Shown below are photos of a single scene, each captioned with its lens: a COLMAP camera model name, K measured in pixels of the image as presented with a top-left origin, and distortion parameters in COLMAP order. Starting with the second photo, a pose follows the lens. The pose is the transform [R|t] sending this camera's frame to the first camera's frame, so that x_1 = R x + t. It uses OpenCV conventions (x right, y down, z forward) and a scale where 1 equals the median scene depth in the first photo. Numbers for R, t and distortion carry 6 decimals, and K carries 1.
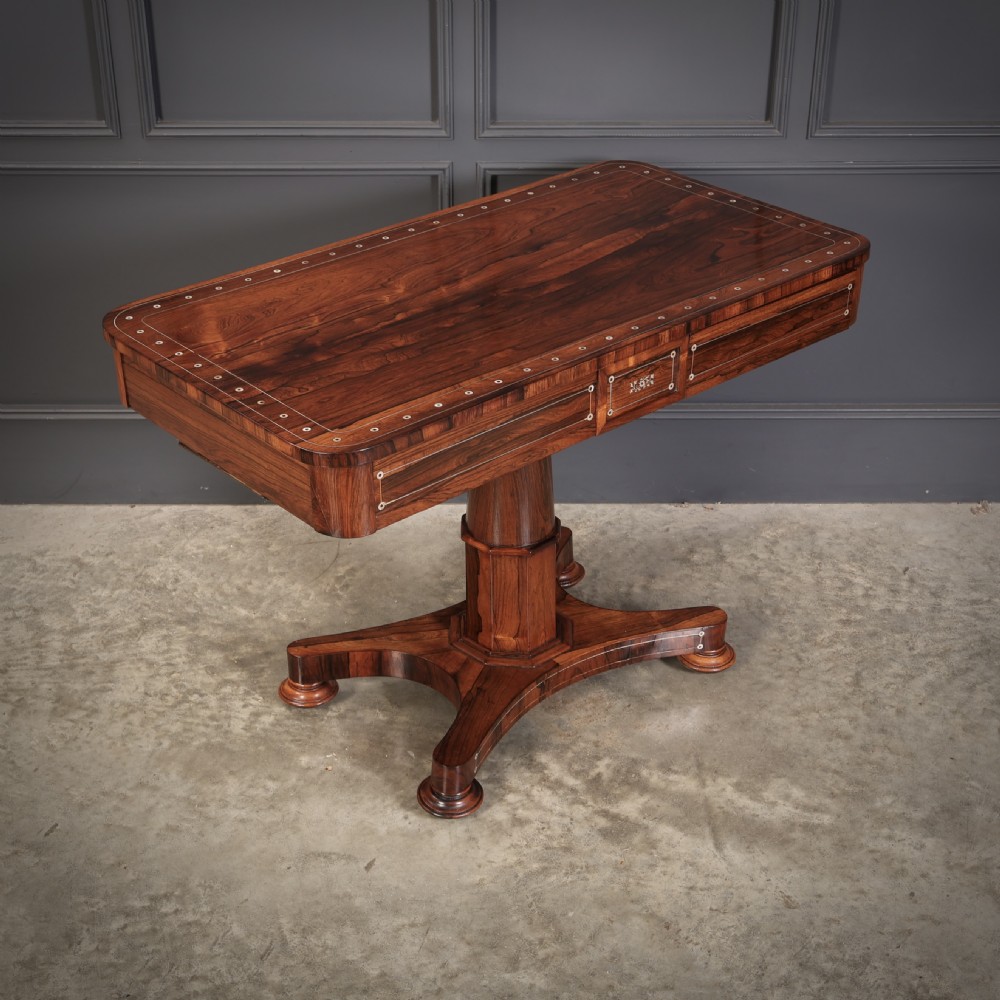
lens RADIAL K [[1601.2, 0, 497.0], [0, 1601.2, 500.3], [0, 0, 1]] dist [-0.002506, -0.001682]
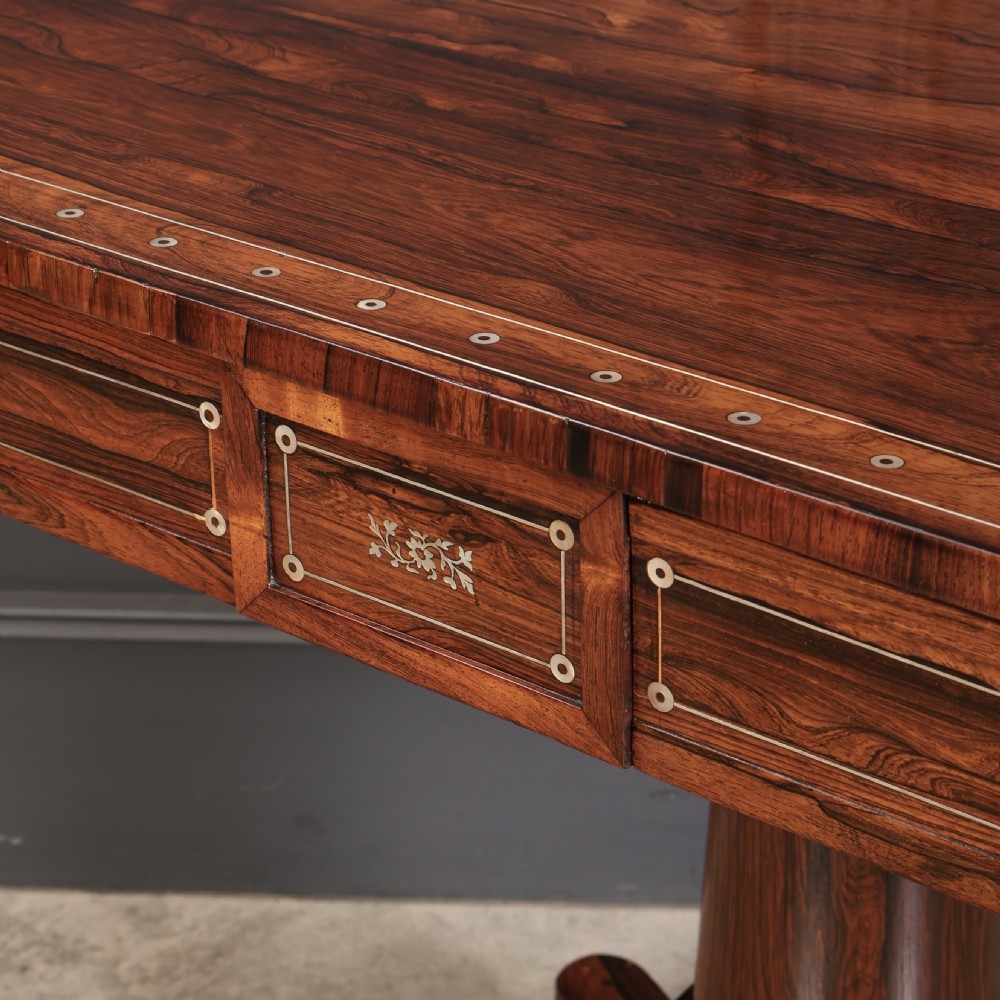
lens RADIAL K [[3016.7, 0, 499.0], [0, 3016.7, 499.6], [0, 0, 1]] dist [0.004870, 0.110844]
pose [[0.997030, 0.022897, -0.073537, -0.047554], [-0.026683, 0.998346, -0.050928, -0.061046], [0.072249, 0.052739, 0.995991, 0.480231]]
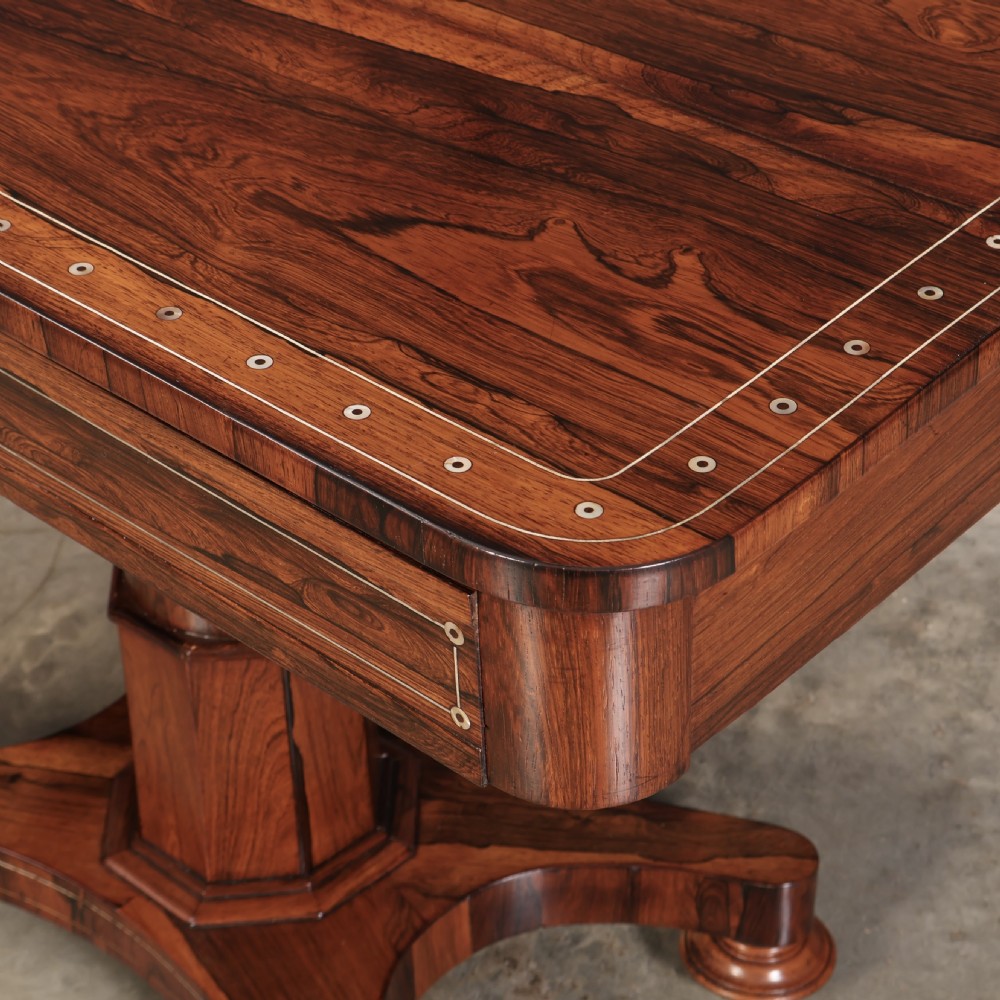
lens RADIAL K [[2703.9, 0, 501.1], [0, 2703.9, 500.8], [0, 0, 1]] dist [0.019960, 0.031472]
pose [[0.993384, 0.052042, -0.102375, 0.101197], [-0.036311, 0.988030, 0.149924, -0.109723], [0.108952, -0.145215, 0.983383, 0.400186]]
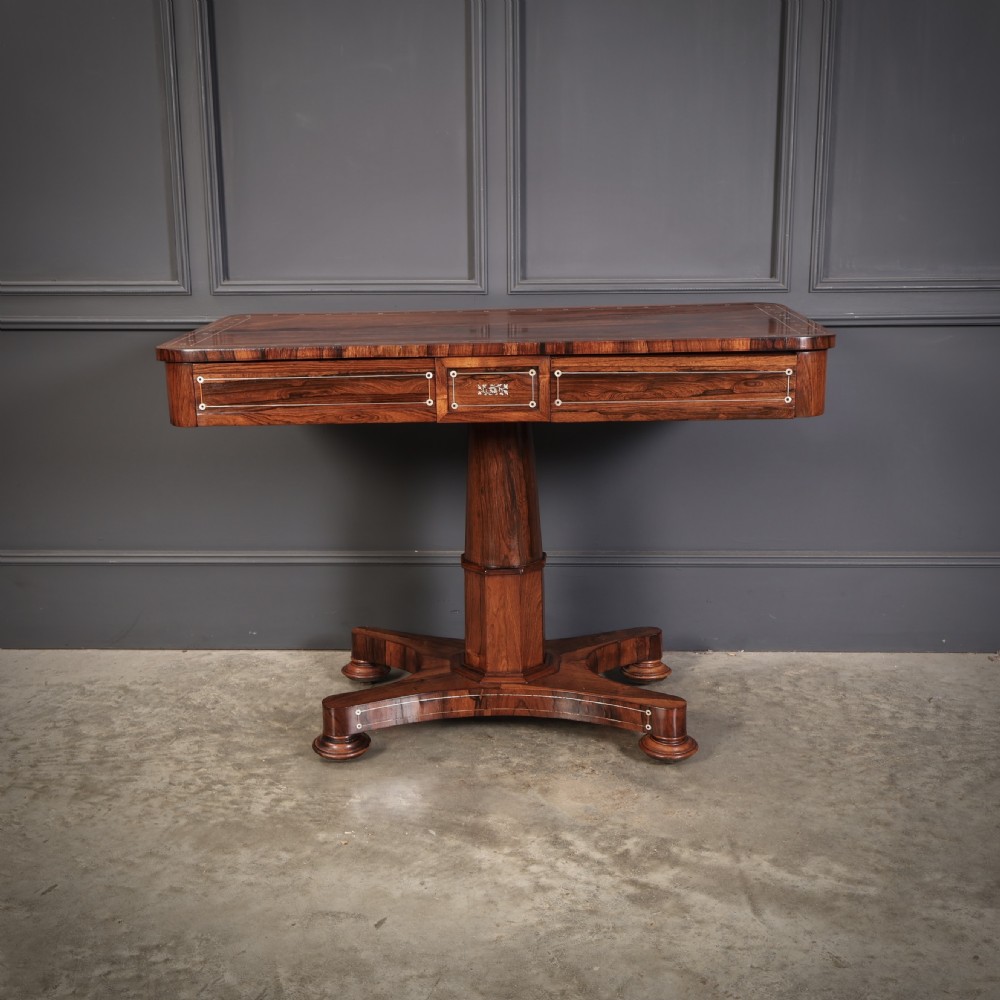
lens RADIAL K [[1317.8, 0, 494.1], [0, 1317.8, 501.1], [0, 0, 1]] dist [0.018245, -0.003651]
pose [[0.999128, -0.000375, -0.041748, 0.016998], [-0.010932, 0.962722, -0.270273, 0.178379], [0.040293, 0.270494, 0.961878, 0.177971]]
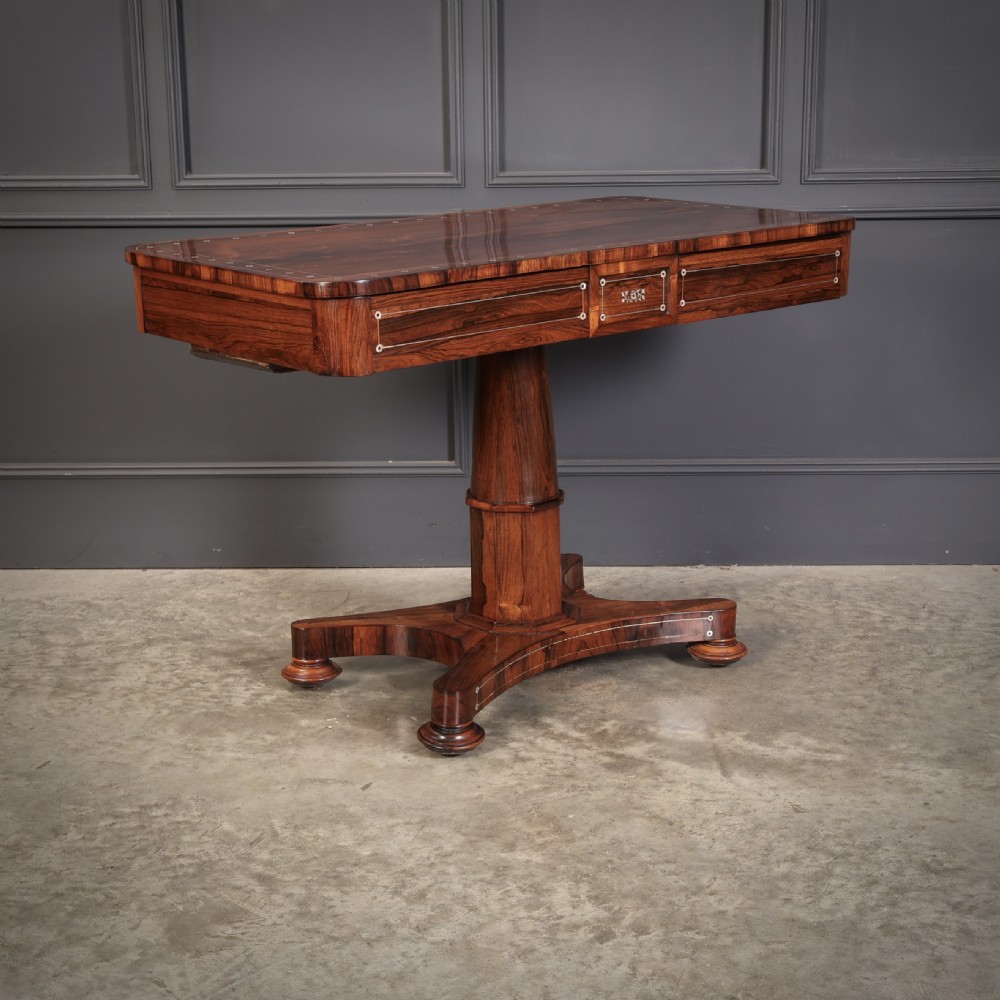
lens RADIAL K [[1715.6, 0, 494.5], [0, 1715.6, 495.8], [0, 0, 1]] dist [0.003591, -0.001930]
pose [[0.999558, -0.006186, -0.029069, 0.026930], [-0.001433, 0.966925, -0.255056, 0.290405], [0.029686, 0.254985, 0.966489, -0.046505]]
